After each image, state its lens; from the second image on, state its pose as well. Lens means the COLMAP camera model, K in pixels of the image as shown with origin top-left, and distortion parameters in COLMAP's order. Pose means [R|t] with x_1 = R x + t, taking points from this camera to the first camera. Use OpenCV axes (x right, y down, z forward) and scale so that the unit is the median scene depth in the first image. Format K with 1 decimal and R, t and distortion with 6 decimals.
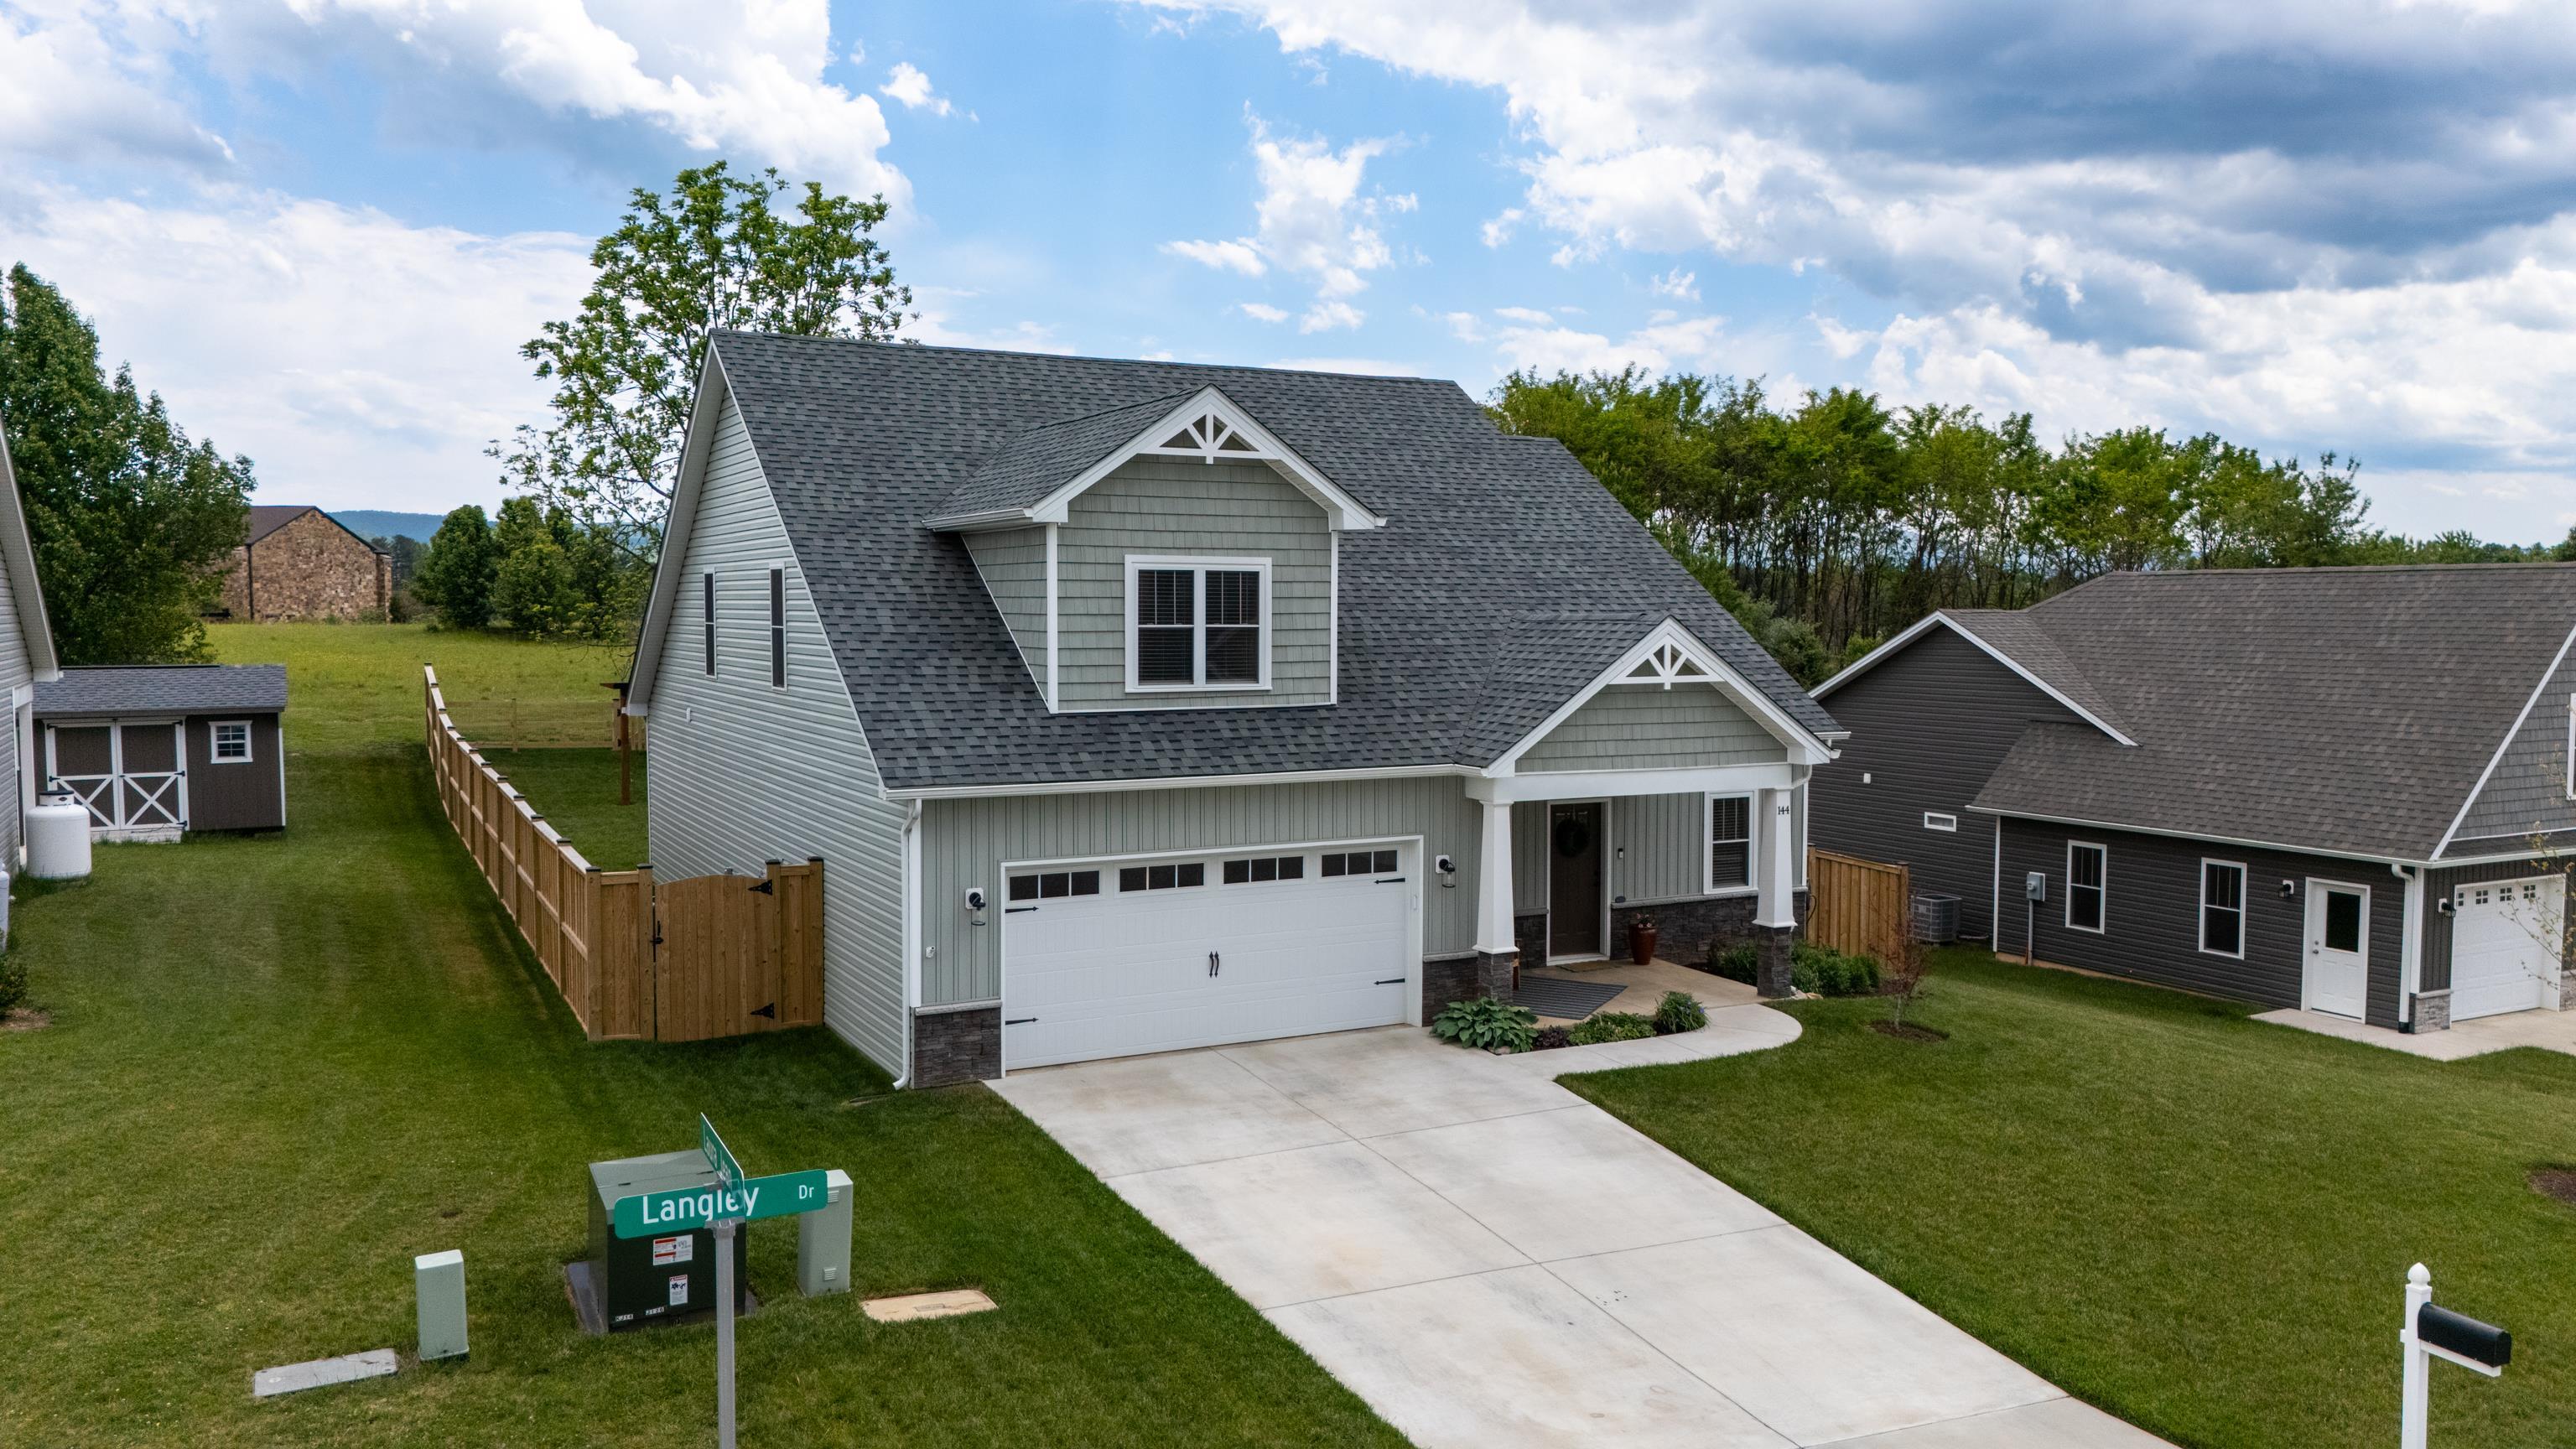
lens RADIAL K [[1897.8, 0, 1288.0], [0, 1897.8, 724.5], [0, 0, 1]] dist [0.076627, -0.072548]
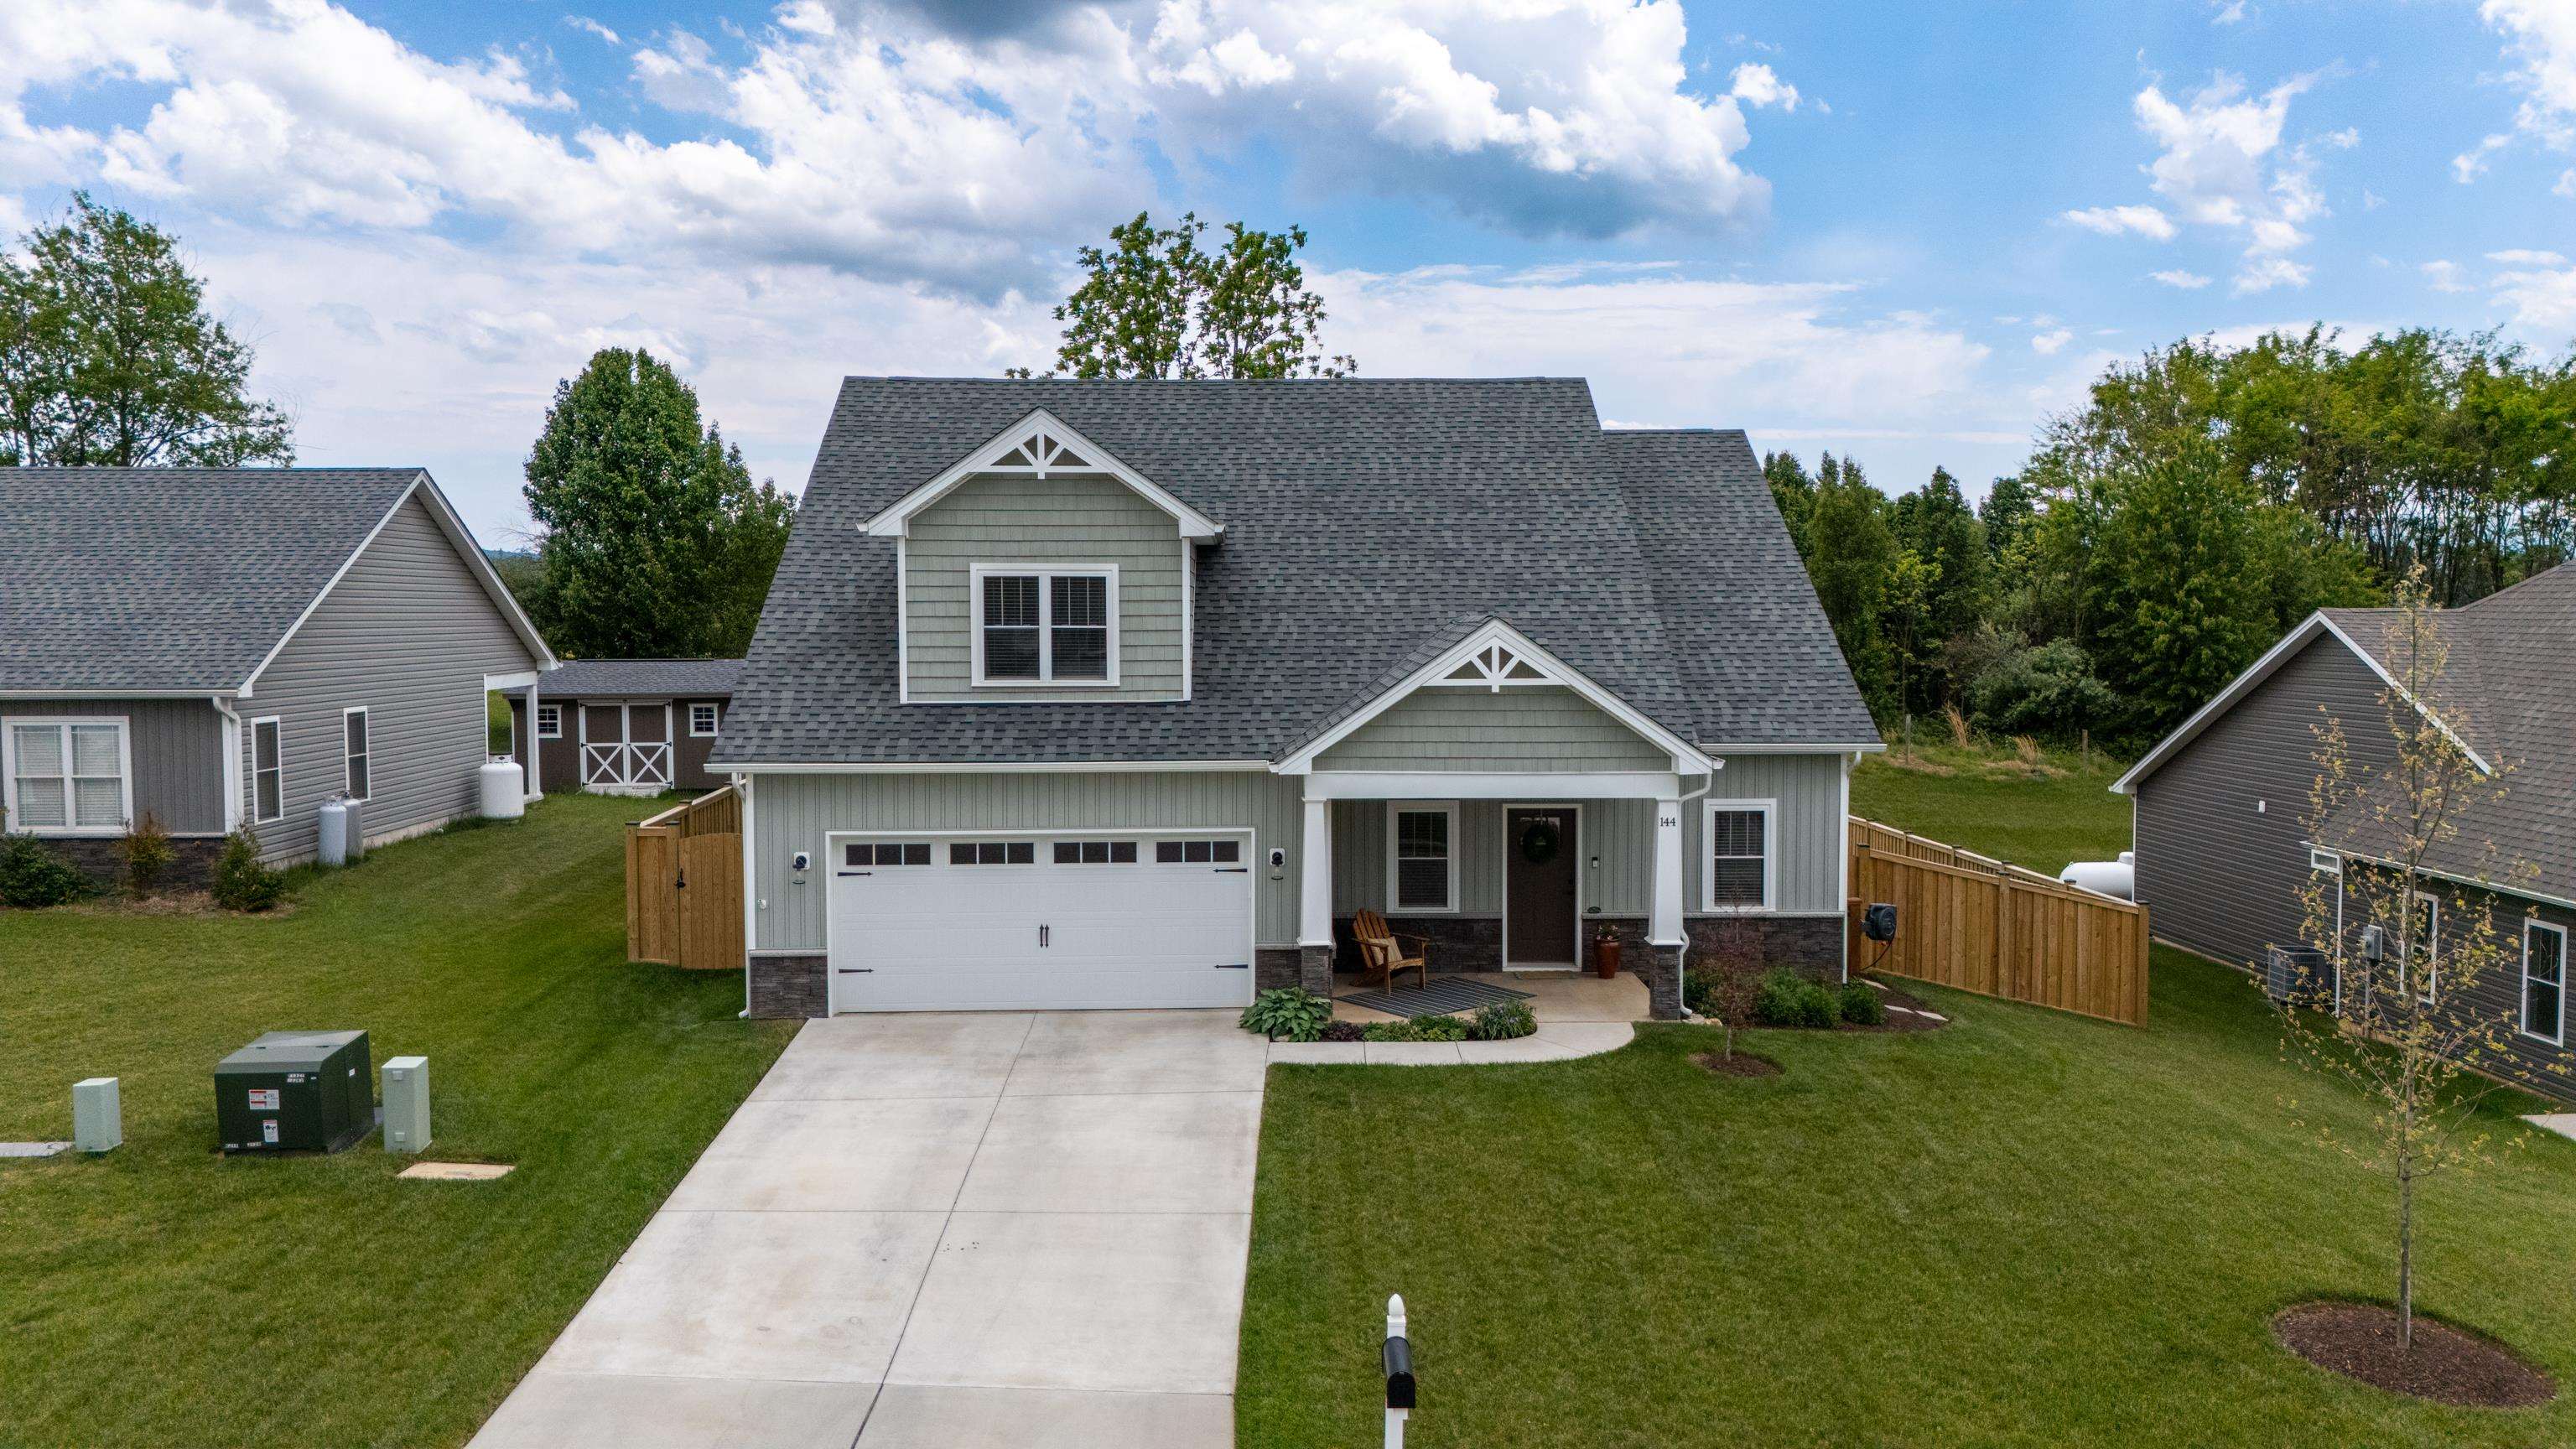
lens RADIAL K [[1897.8, 0, 1288.0], [0, 1897.8, 724.5], [0, 0, 1]] dist [0.076627, -0.072548]
pose [[0.897904, 0.022870, -0.439596, 0.555495], [-0.023646, 0.999713, 0.003710, -0.002847], [0.439555, 0.007063, 0.898188, 0.074445]]
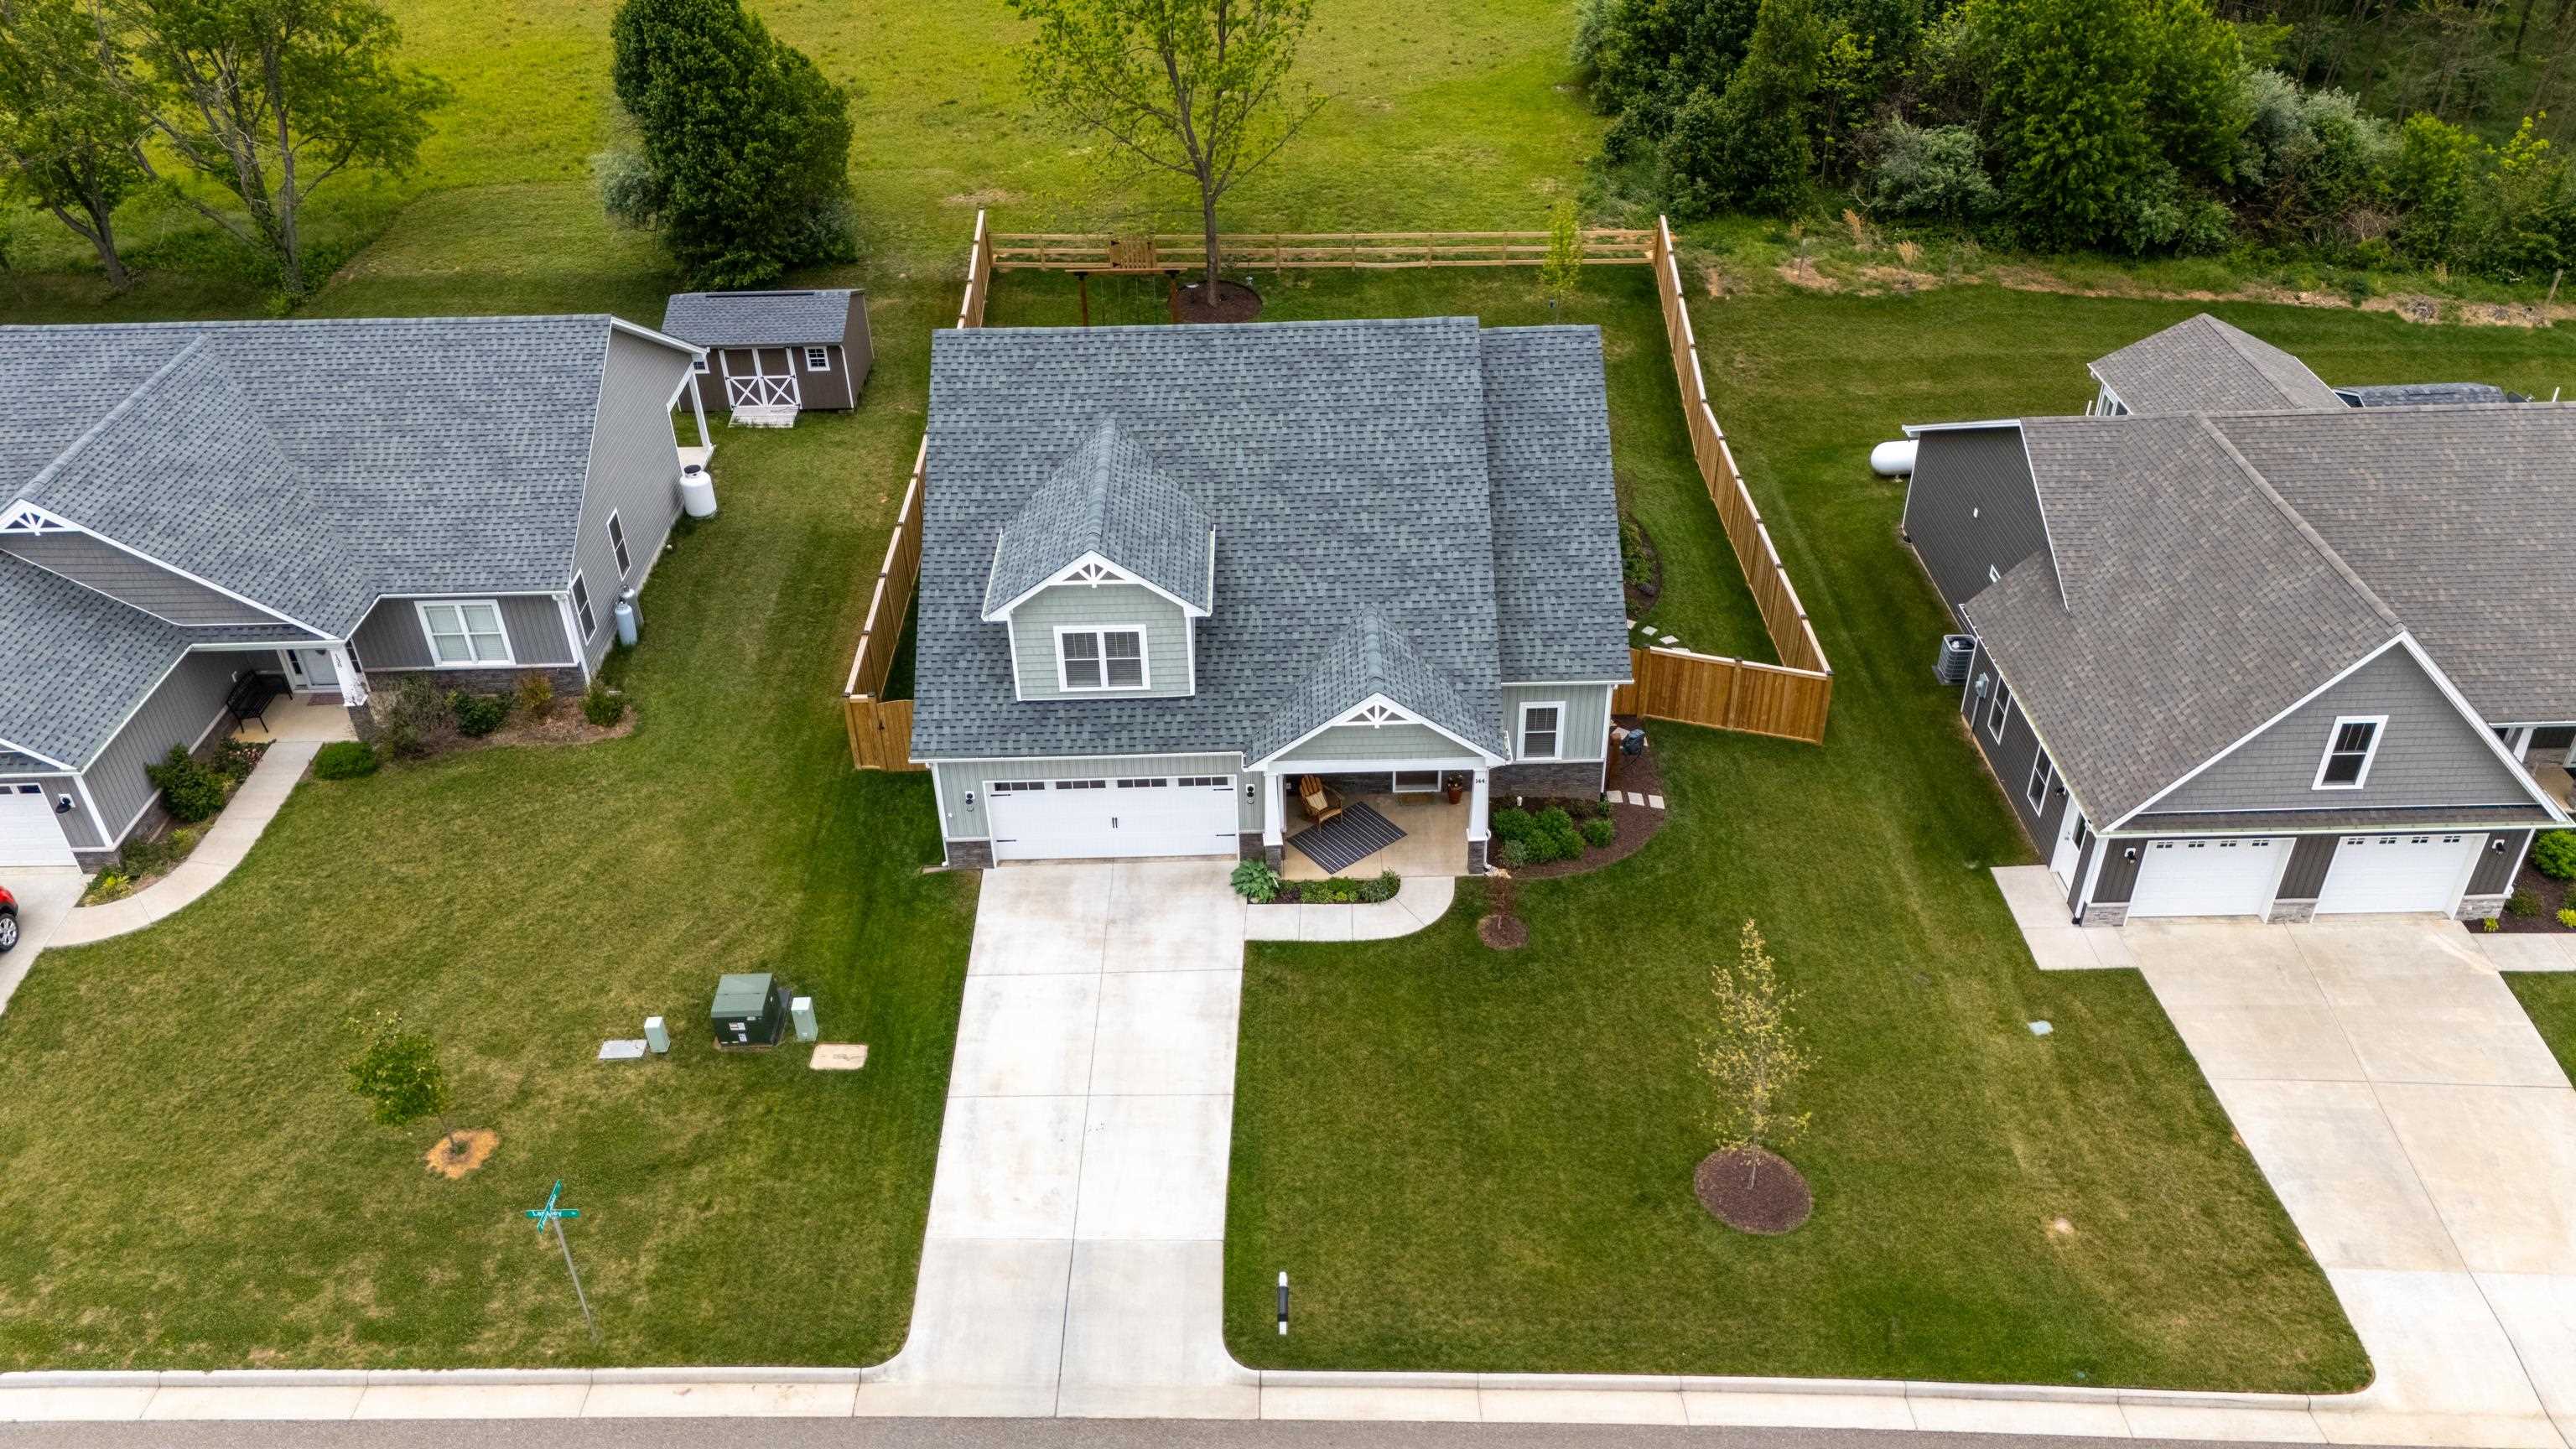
lens RADIAL K [[1893.3, 0, 1288.0], [0, 1893.3, 724.5], [0, 0, 1]] dist [0.091585, -0.097416]
pose [[0.891894, 0.238497, -0.384245, 0.785965], [-0.005496, 0.855294, 0.518114, -0.899137], [0.452211, -0.459991, 0.764142, -0.289931]]
